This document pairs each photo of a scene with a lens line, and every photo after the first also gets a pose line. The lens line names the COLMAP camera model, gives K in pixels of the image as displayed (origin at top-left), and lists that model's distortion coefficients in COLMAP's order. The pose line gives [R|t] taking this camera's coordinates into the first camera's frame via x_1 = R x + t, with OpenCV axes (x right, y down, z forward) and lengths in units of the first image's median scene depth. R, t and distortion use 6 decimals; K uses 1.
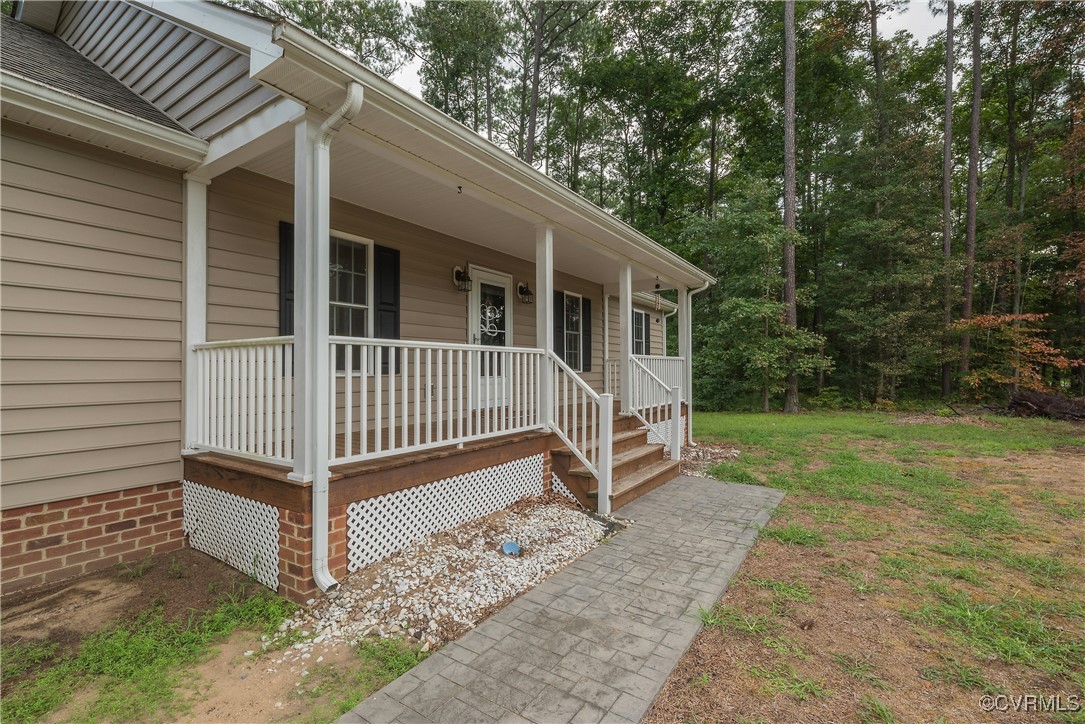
lens RADIAL K [[485.5, 0, 542.5], [0, 485.5, 362.0], [0, 0, 1]] dist [-0.000825, -0.000081]
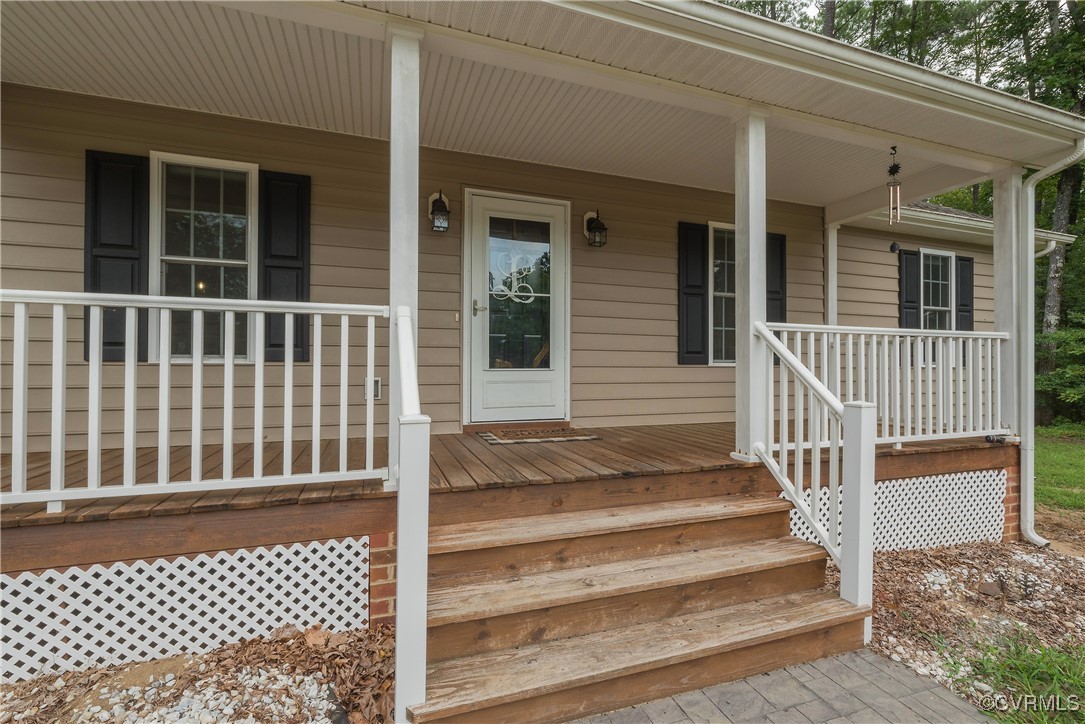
lens RADIAL K [[485.5, 0, 542.5], [0, 485.5, 362.0], [0, 0, 1]] dist [-0.000825, -0.000081]
pose [[0.797928, -0.000971, -0.602752, 0.362066], [0.002954, 0.999993, 0.002299, 0.024136], [0.602746, -0.003615, 0.797925, 0.670011]]
